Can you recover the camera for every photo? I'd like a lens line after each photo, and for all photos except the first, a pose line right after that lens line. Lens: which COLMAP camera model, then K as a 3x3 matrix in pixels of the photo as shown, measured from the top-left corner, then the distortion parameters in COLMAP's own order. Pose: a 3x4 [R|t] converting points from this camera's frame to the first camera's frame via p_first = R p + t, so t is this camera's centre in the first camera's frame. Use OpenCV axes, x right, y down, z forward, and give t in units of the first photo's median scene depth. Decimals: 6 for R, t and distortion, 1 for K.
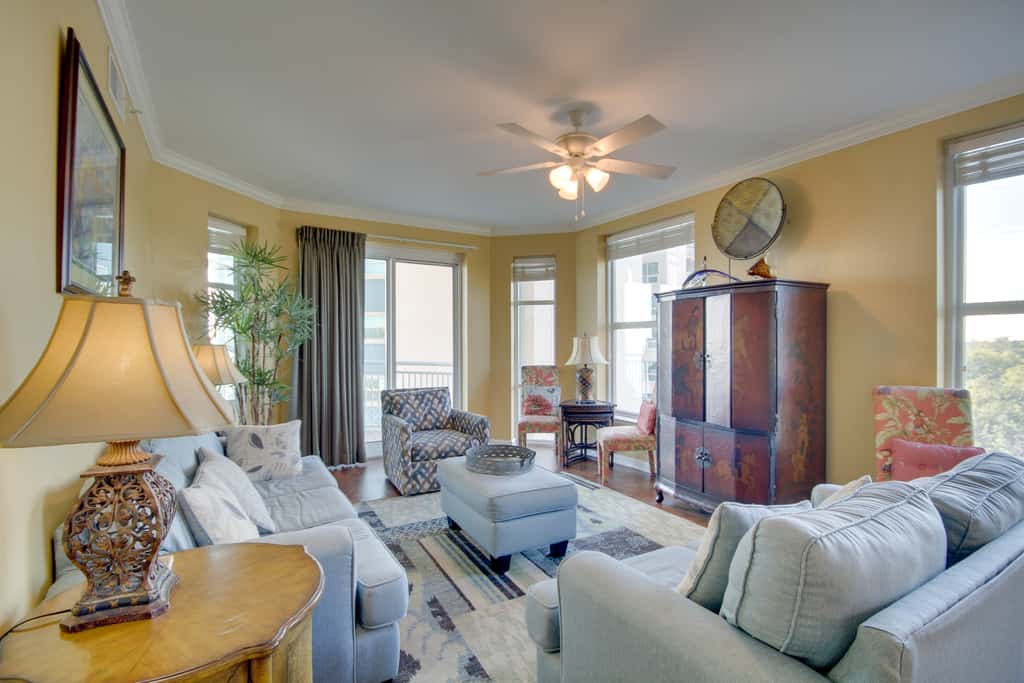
lens RADIAL K [[491.9, 0, 529.9], [0, 491.9, 344.6], [0, 0, 1]] dist [-0.002887, -0.000200]
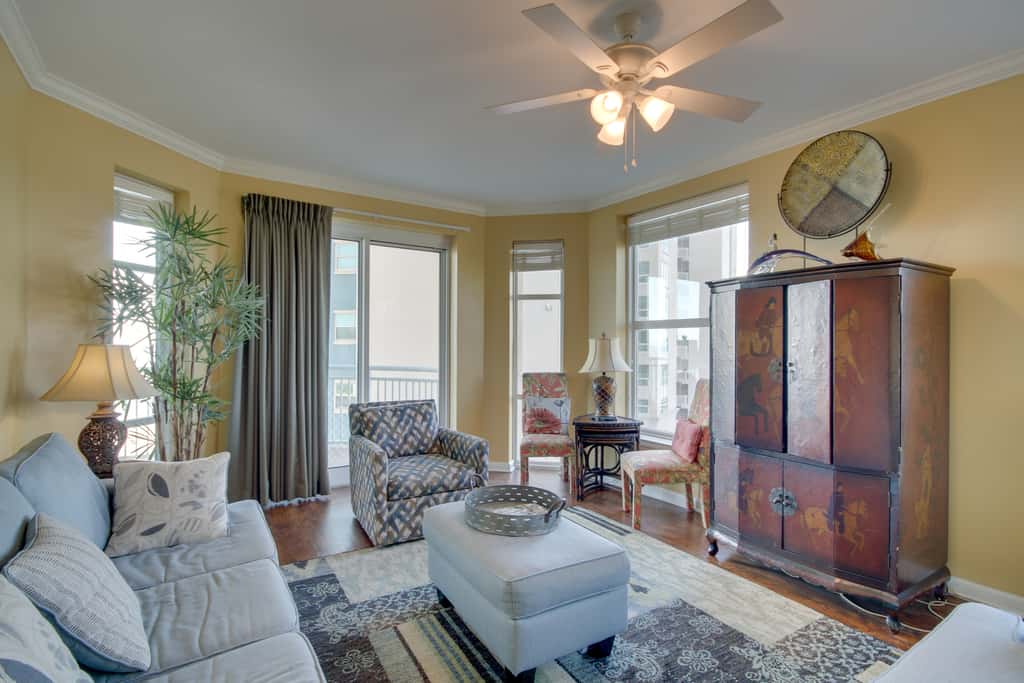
lens RADIAL K [[503.5, 0, 522.7], [0, 503.5, 343.3], [0, 0, 1]] dist [-0.001656, -0.000112]
pose [[0.999688, 0.007071, 0.023963, -0.053170], [-0.006911, 0.999953, -0.006783, -0.000904], [-0.024010, 0.006615, 0.999690, 0.222164]]
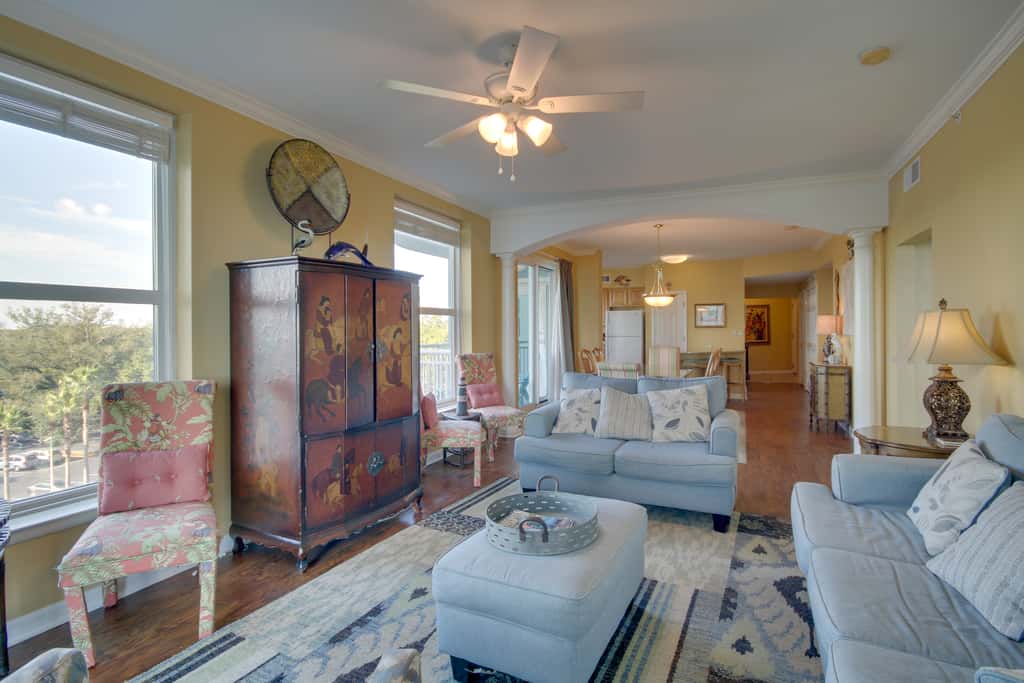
lens RADIAL K [[459.5, 0, 550.5], [0, 459.5, 326.8], [0, 0, 1]] dist [0.000306, 0.000108]
pose [[-0.565941, 0.008785, 0.824399, -0.440851], [0.006609, 0.999959, -0.006119, -0.004072], [-0.824419, 0.001985, -0.565976, 1.072657]]
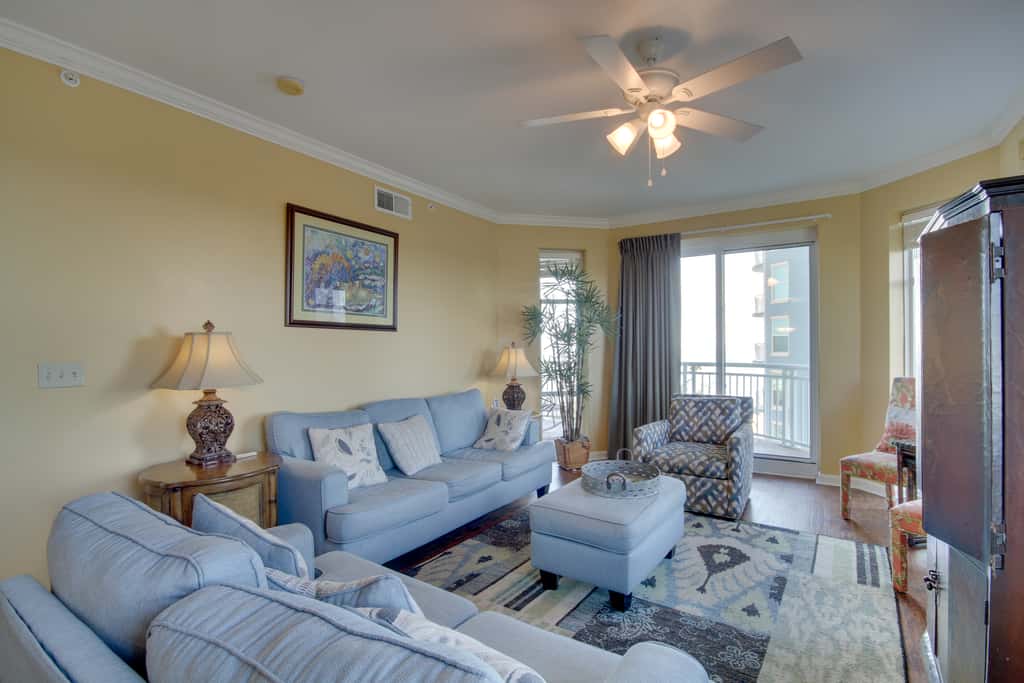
lens RADIAL K [[503.5, 0, 522.7], [0, 503.5, 343.3], [0, 0, 1]] dist [-0.001656, -0.000112]
pose [[0.407532, -0.008465, -0.913152, 0.565623], [0.010320, 0.999936, -0.004664, -0.005098], [0.913132, -0.007523, 0.407594, 0.388124]]
